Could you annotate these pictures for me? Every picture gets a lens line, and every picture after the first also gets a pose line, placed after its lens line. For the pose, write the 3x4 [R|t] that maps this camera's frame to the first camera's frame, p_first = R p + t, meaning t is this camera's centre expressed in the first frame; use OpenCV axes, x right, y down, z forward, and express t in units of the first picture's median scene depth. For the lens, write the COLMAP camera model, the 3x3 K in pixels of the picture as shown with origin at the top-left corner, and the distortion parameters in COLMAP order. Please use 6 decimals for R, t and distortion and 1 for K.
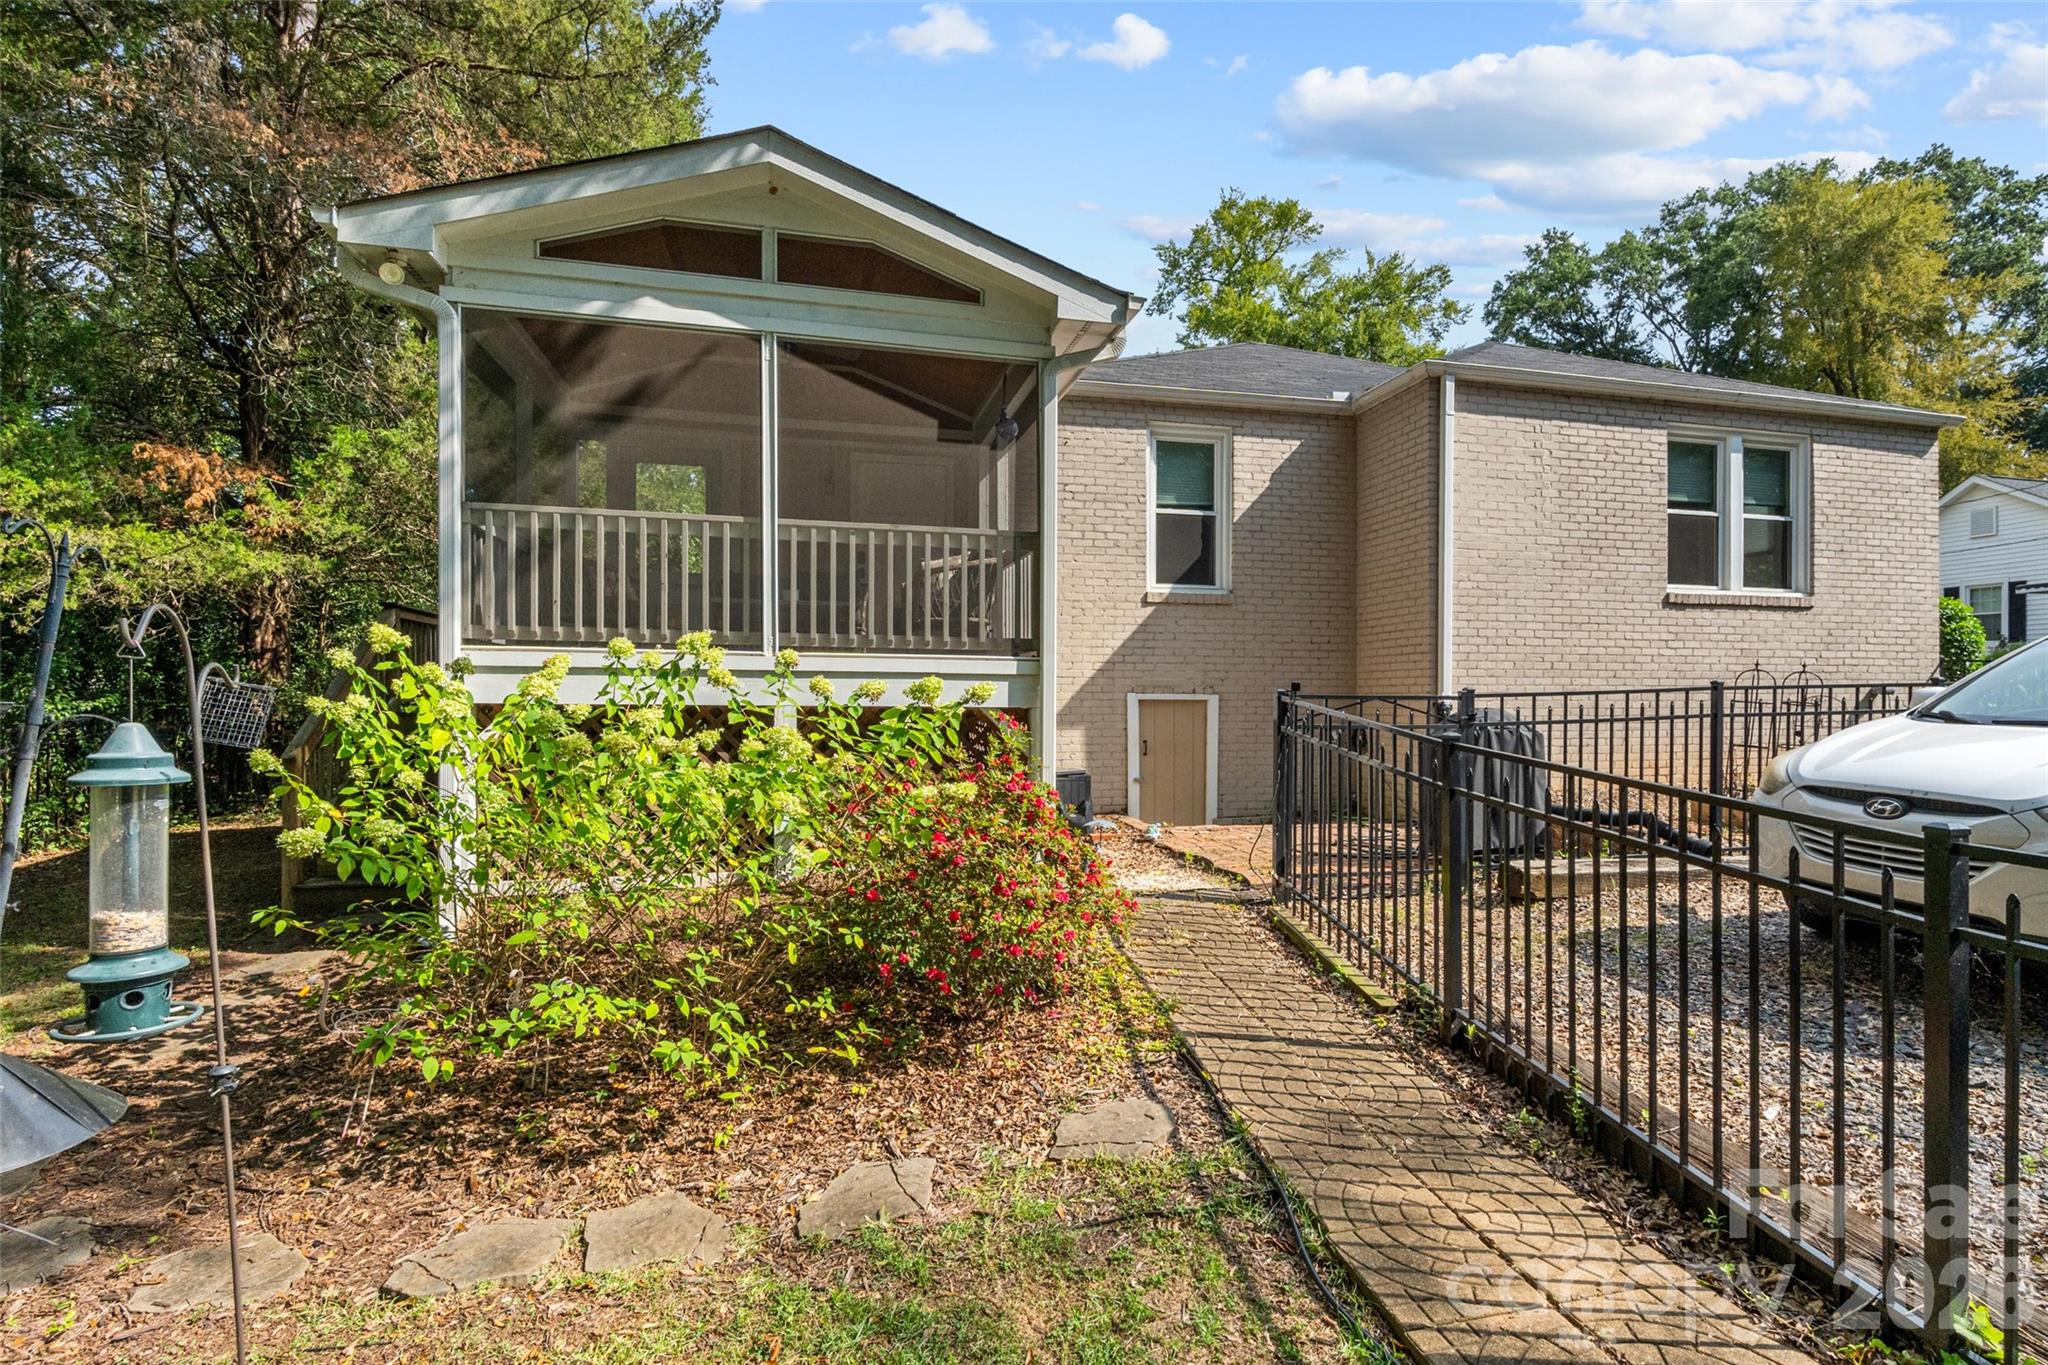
lens RADIAL K [[955.4, 0, 1026.3], [0, 955.4, 686.4], [0, 0, 1]] dist [-0.002111, -0.000282]
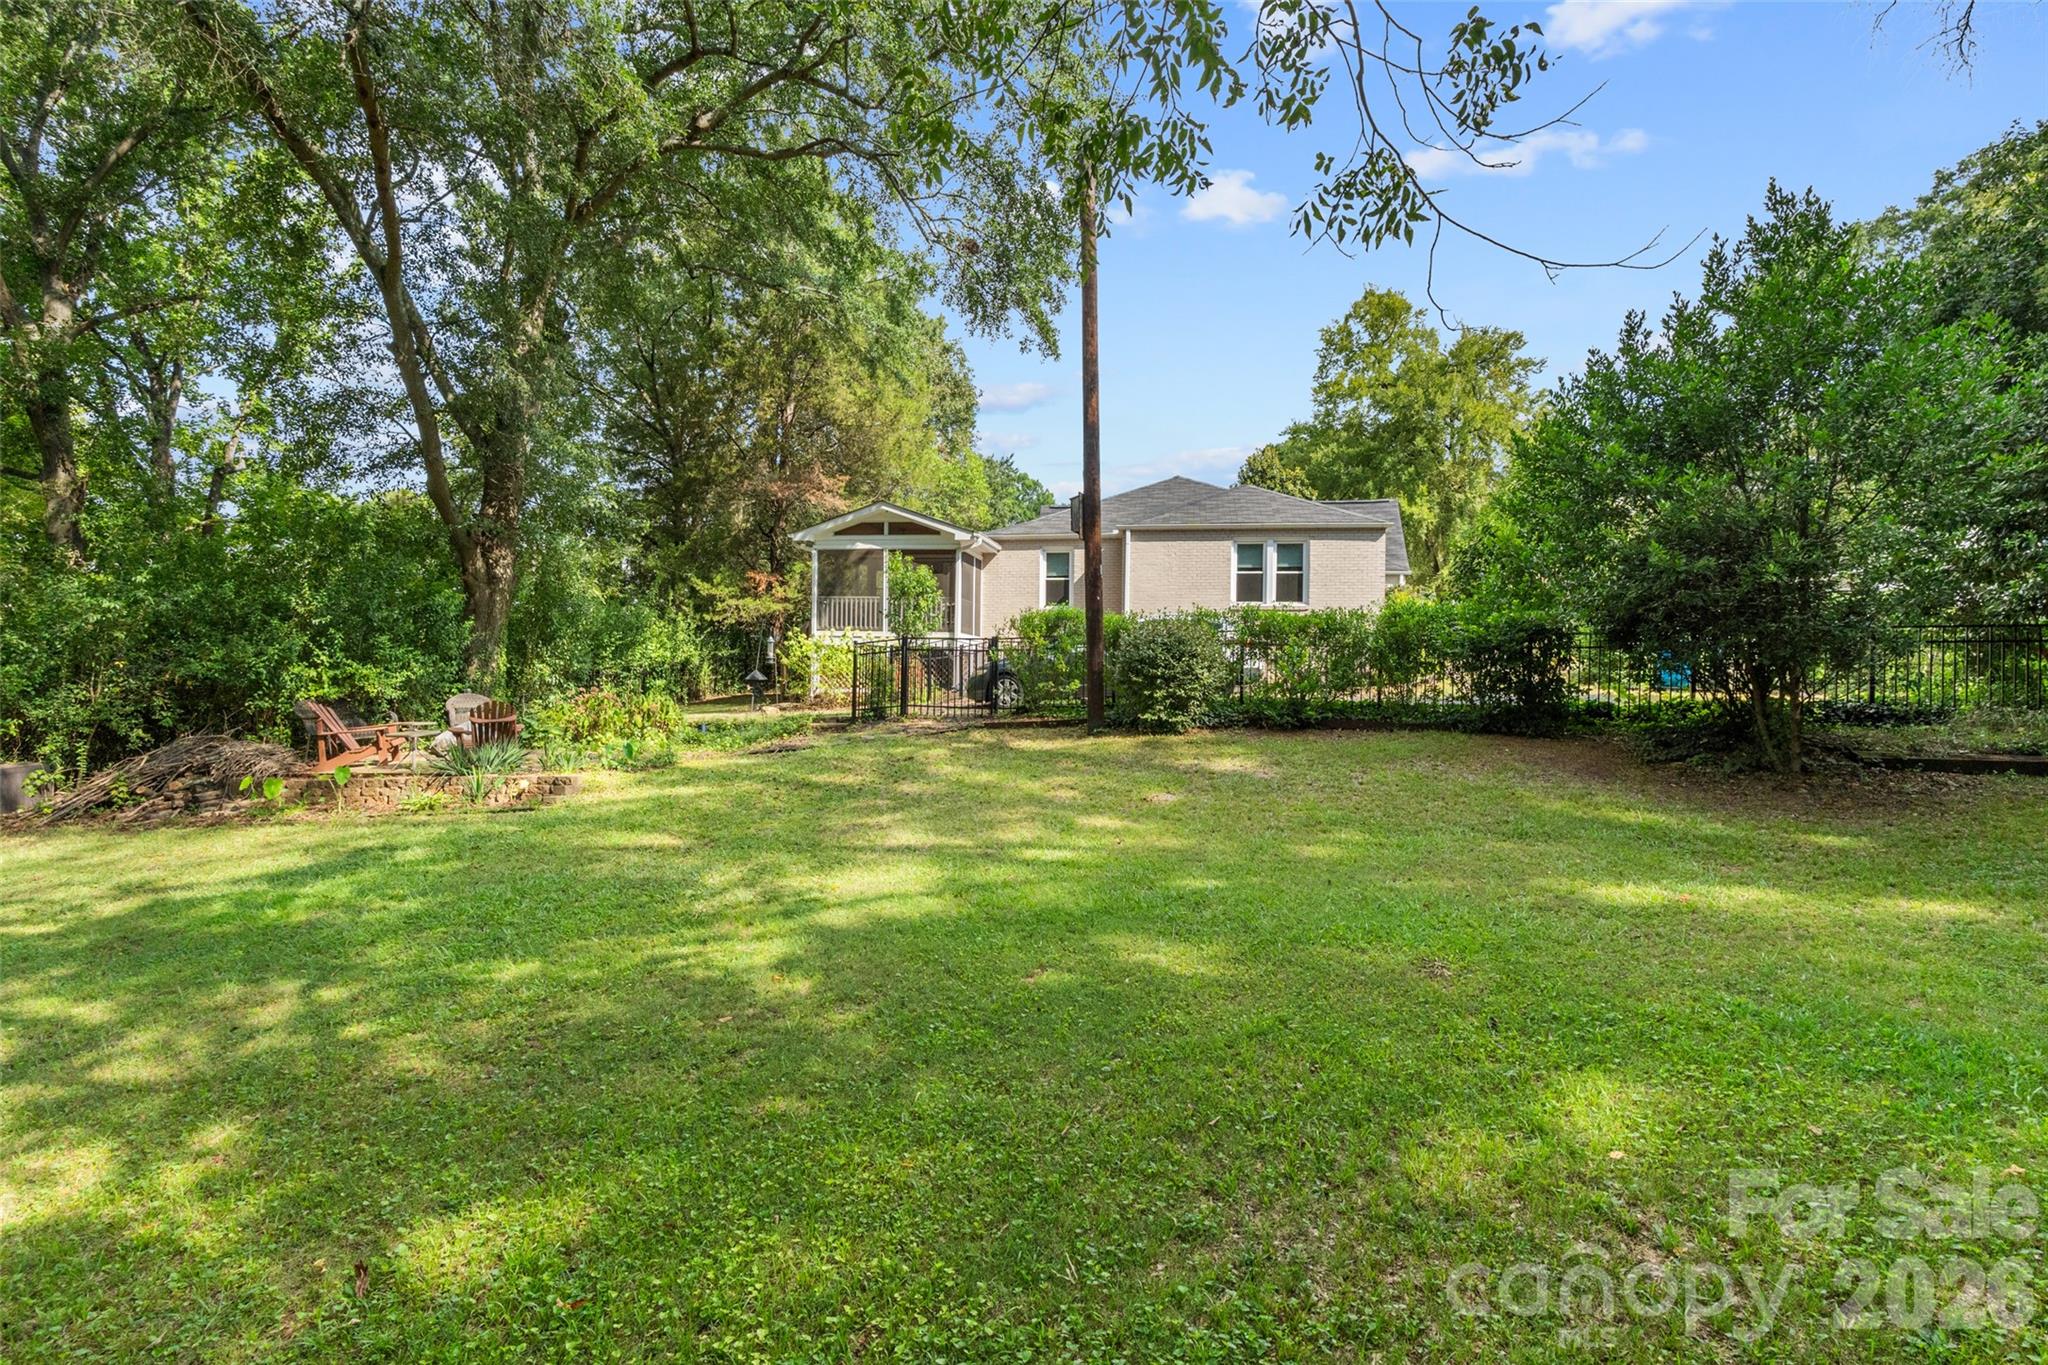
lens RADIAL K [[955.4, 0, 1026.3], [0, 955.4, 686.4], [0, 0, 1]] dist [-0.002111, -0.000282]
pose [[0.918651, 0.012270, -0.394880, 1.276141], [-0.007382, 0.999876, 0.013896, 0.090183], [0.395002, -0.009850, 0.918628, -1.665053]]
